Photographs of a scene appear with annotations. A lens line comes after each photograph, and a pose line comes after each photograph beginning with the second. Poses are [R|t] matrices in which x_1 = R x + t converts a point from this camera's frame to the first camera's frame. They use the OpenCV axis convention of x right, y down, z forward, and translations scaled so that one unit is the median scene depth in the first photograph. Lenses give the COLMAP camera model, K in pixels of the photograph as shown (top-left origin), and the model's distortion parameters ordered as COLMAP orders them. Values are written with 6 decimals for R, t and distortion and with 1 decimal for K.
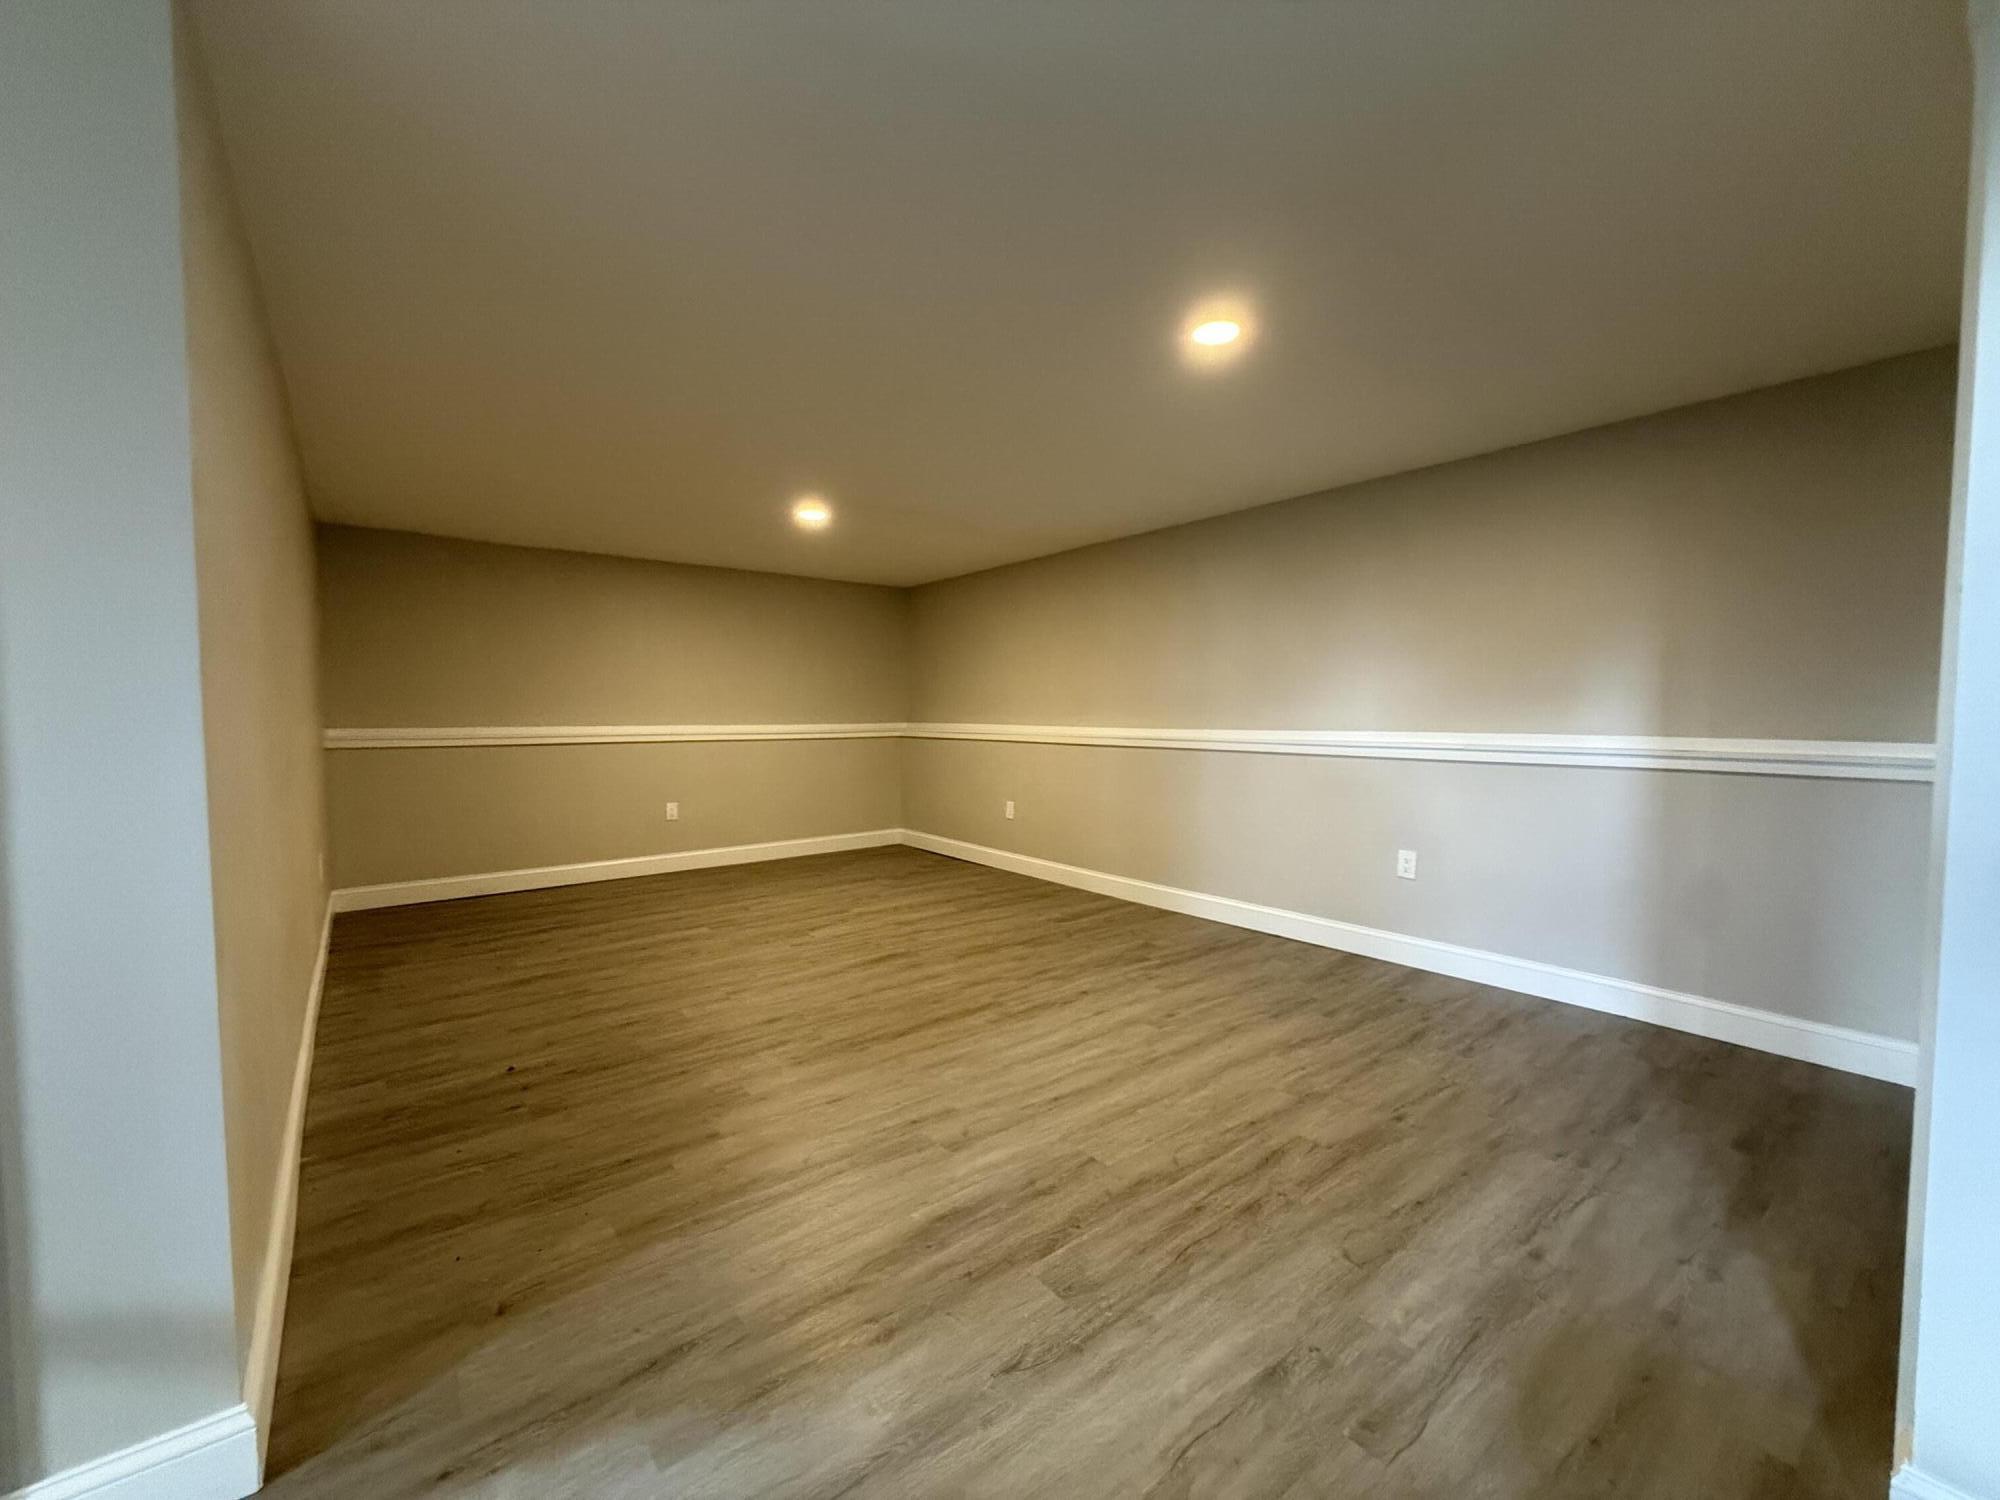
lens RADIAL K [[800.3, 0, 1009.5], [0, 800.3, 744.9], [0, 0, 1]] dist [0.004430, -0.002852]
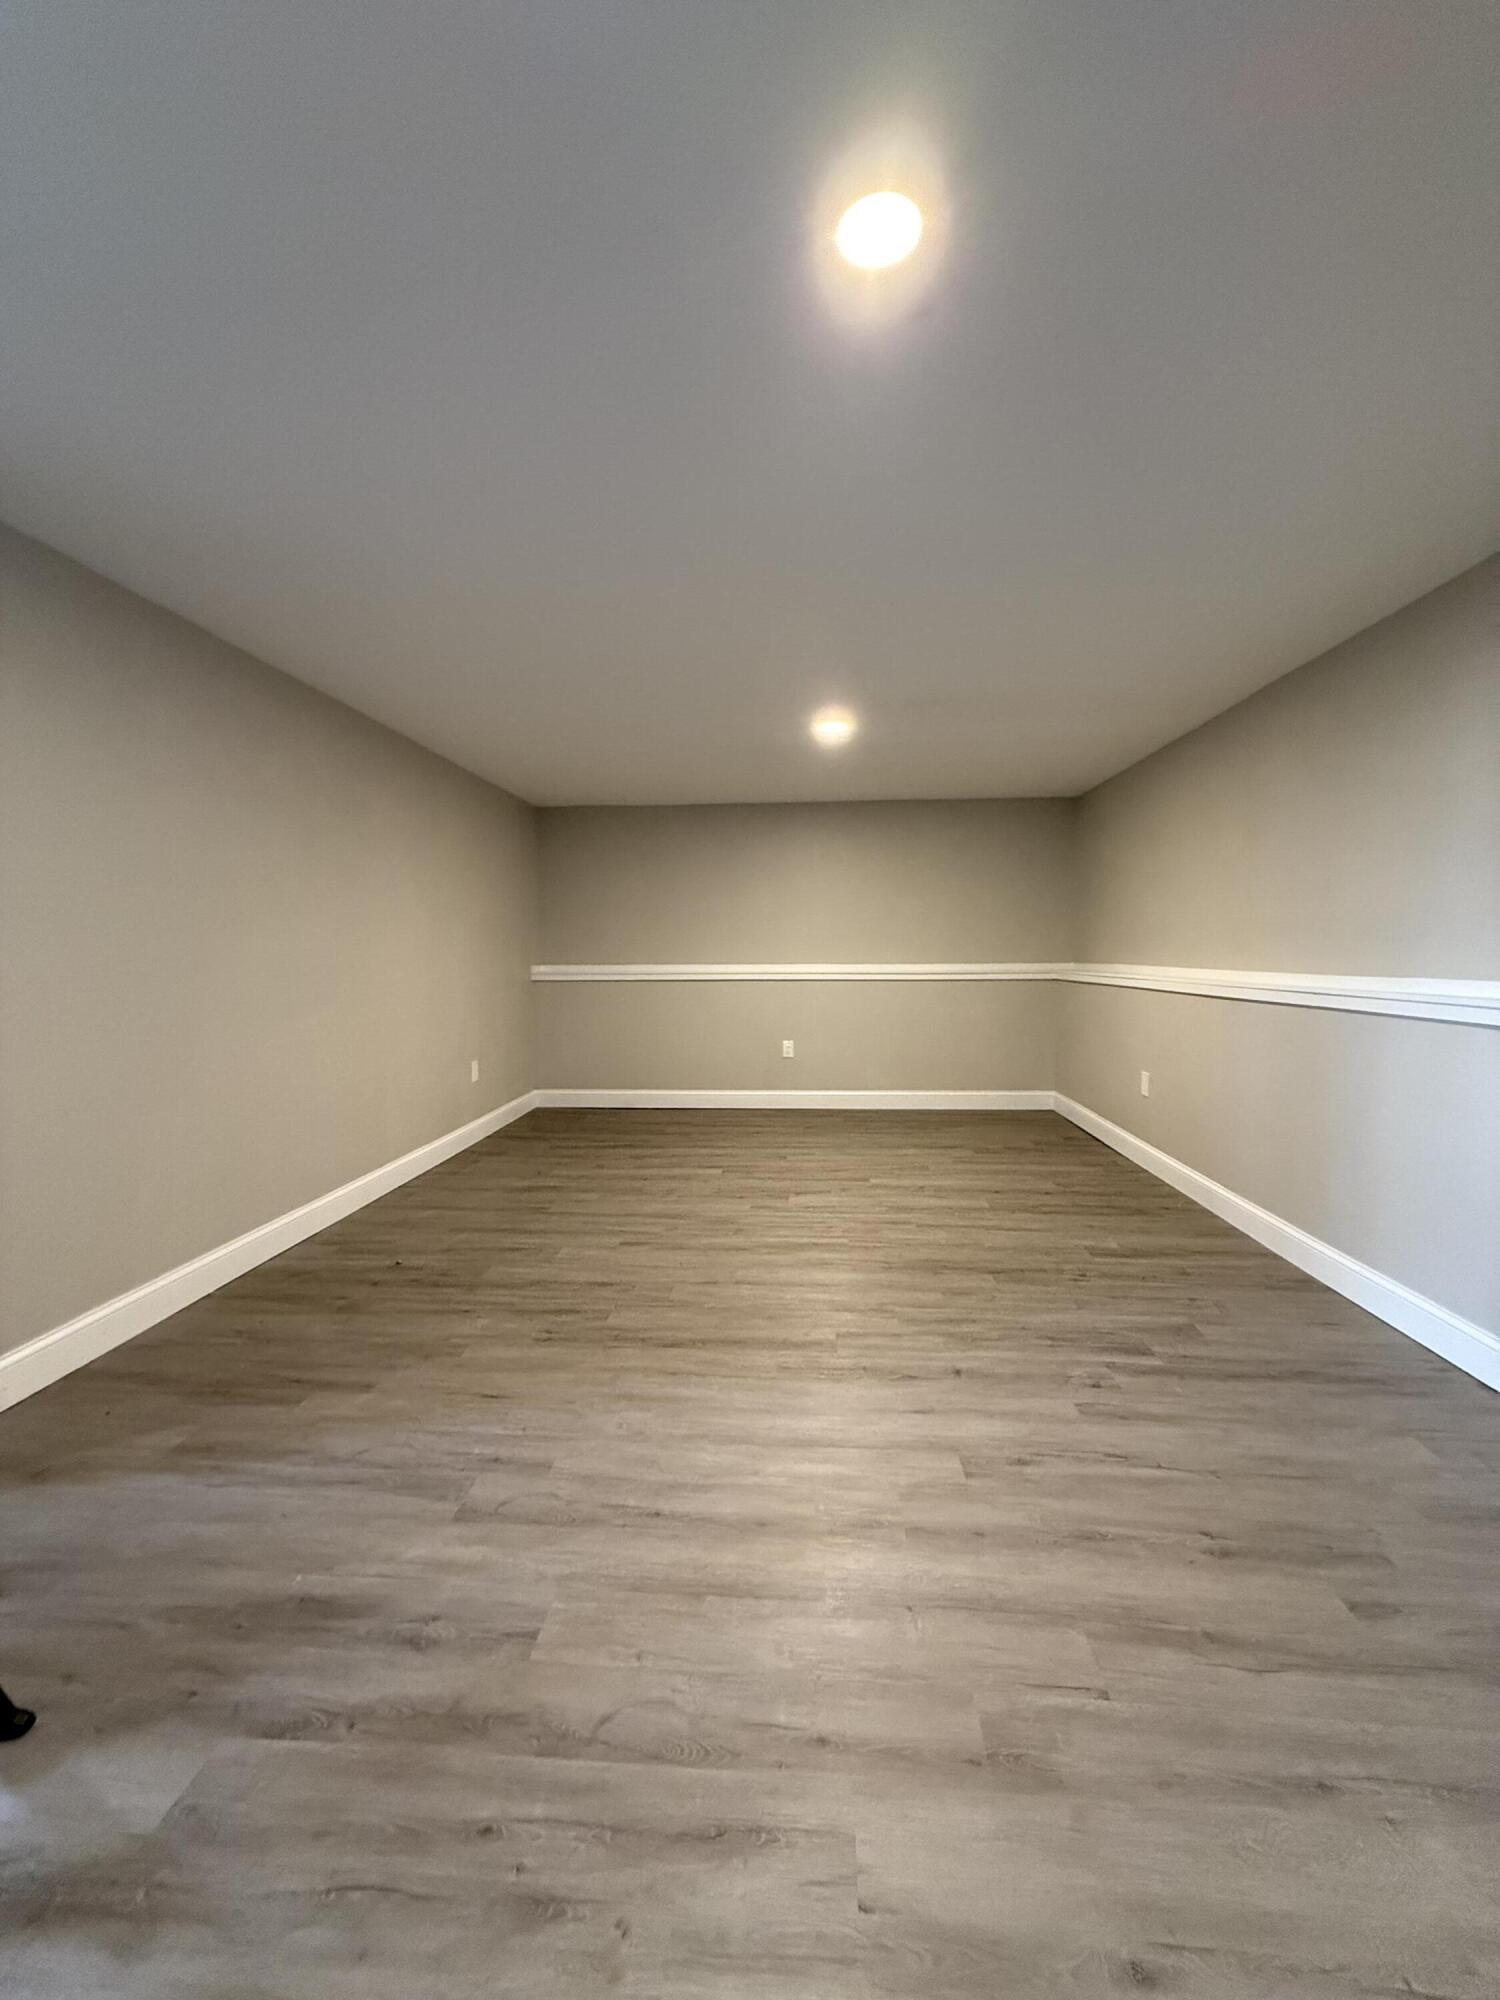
lens RADIAL K [[800.3, 0, 747.6], [0, 800.3, 991.6], [0, 0, 1]] dist [0.004430, -0.002852]
pose [[0.733045, 0.029273, -0.679550, 0.392878], [-0.022604, 0.999570, 0.018675, -0.013285], [0.679805, 0.001671, 0.733391, 0.380909]]
